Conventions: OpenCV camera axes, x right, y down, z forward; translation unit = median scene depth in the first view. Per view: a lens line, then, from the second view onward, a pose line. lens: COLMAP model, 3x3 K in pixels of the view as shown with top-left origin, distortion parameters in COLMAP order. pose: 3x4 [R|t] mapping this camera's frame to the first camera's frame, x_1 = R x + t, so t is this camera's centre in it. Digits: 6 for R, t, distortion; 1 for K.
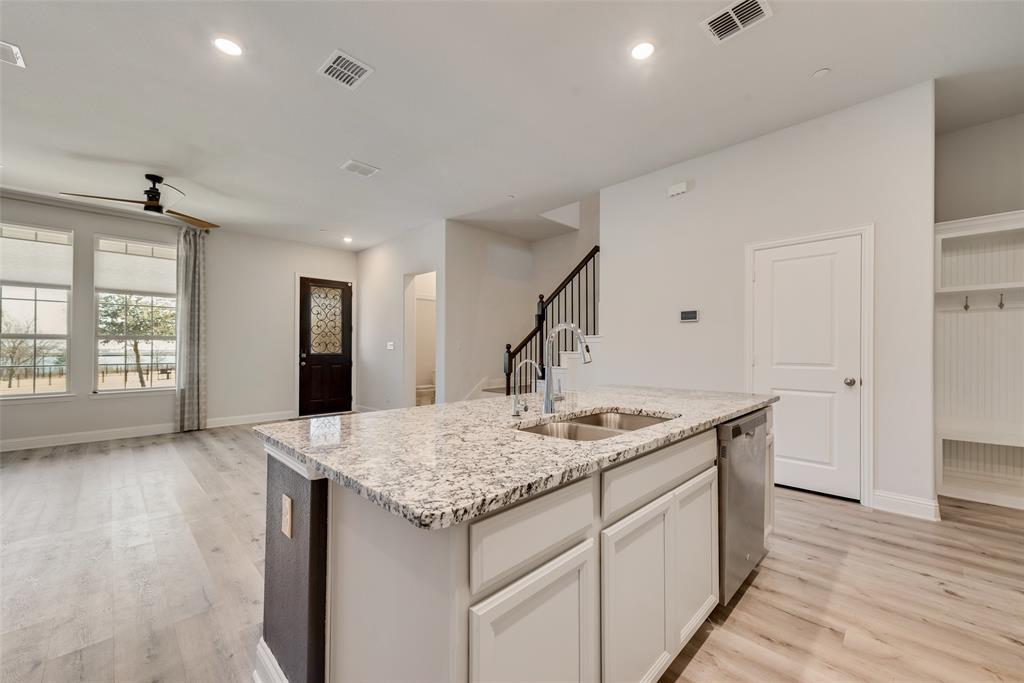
lens RADIAL K [[401.9, 0, 512.1], [0, 401.9, 343.0], [0, 0, 1]] dist [0.012742, -0.002633]
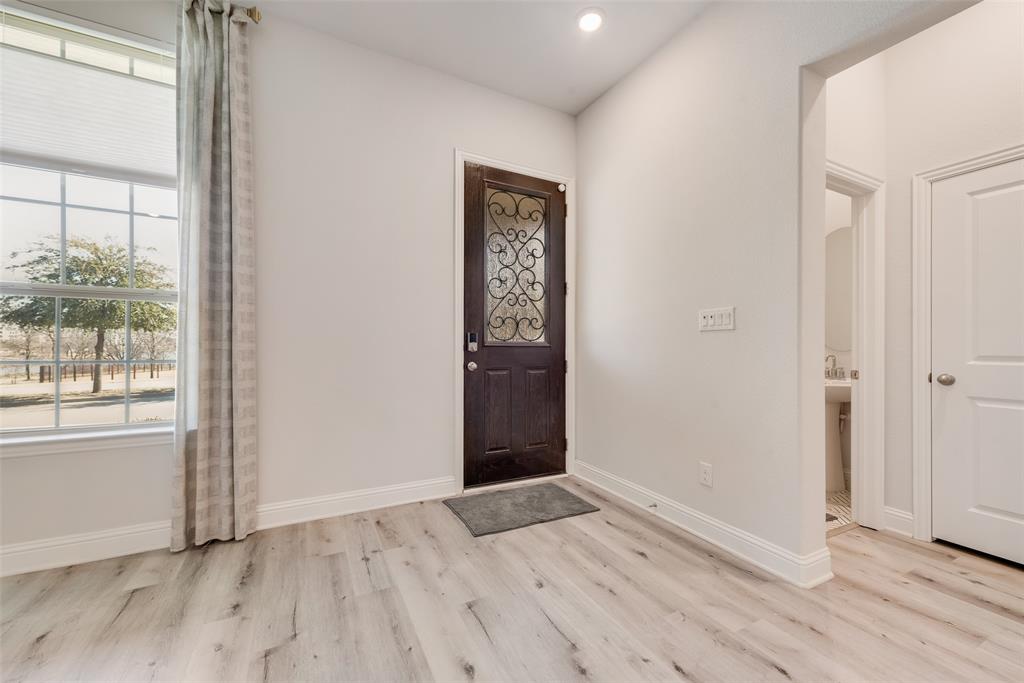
lens RADIAL K [[401.9, 0, 509.2], [0, 401.9, 346.8], [0, 0, 1]] dist [0.012742, -0.002633]
pose [[0.950109, 0.005755, -0.311865, -0.415834], [-0.001375, 0.999897, 0.014263, 0.029919], [0.311915, -0.013122, 0.950019, 0.727789]]
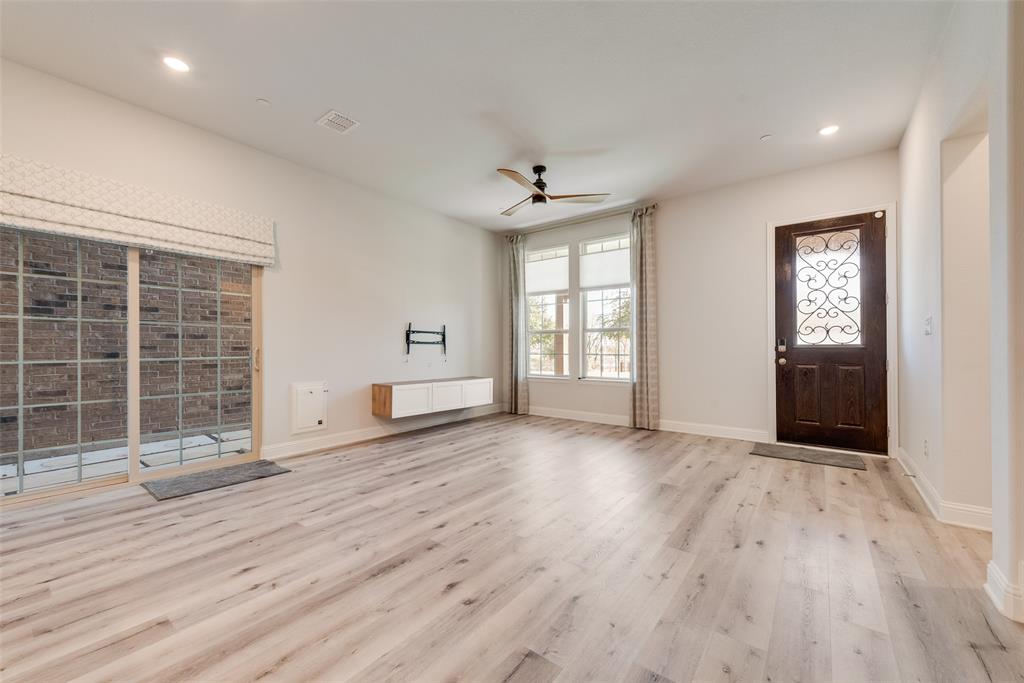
lens RADIAL K [[401.9, 0, 515.1], [0, 401.9, 343.7], [0, 0, 1]] dist [0.012742, -0.002633]
pose [[0.139299, -0.009199, -0.990208, 0.072195], [0.017468, 0.999824, -0.006831, 0.024778], [0.990096, -0.016345, 0.139435, 0.585984]]
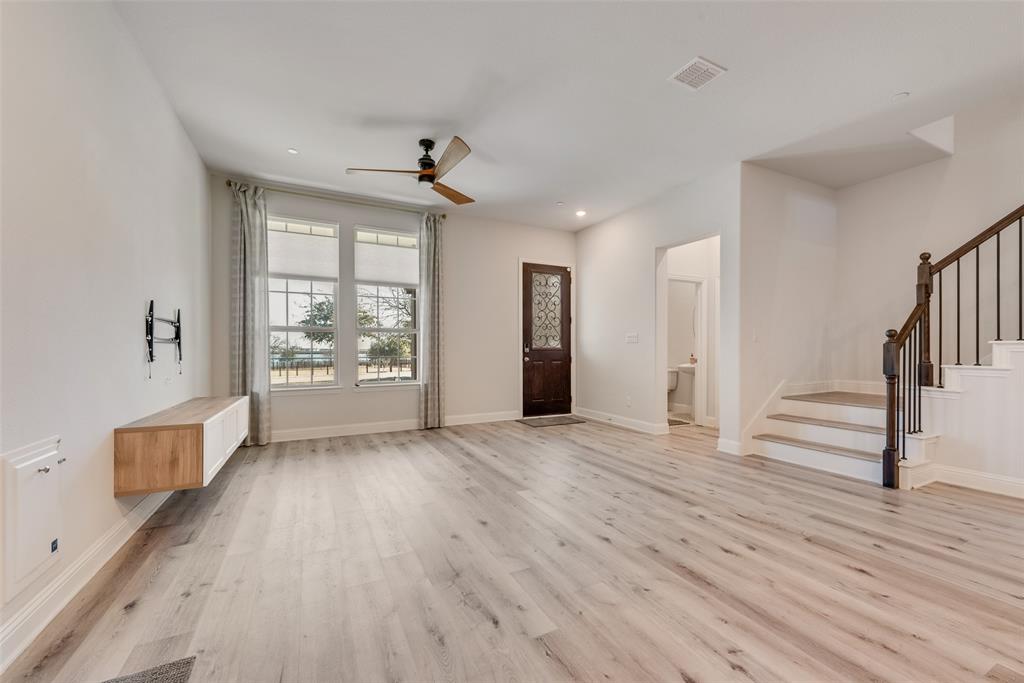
lens RADIAL K [[401.9, 0, 512.6], [0, 401.9, 349.4], [0, 0, 1]] dist [0.012742, -0.002633]
pose [[0.950286, 0.000786, -0.311379, -0.320726], [0.004654, 0.999849, 0.016729, 0.017559], [0.311345, -0.017347, 0.950139, 0.164339]]
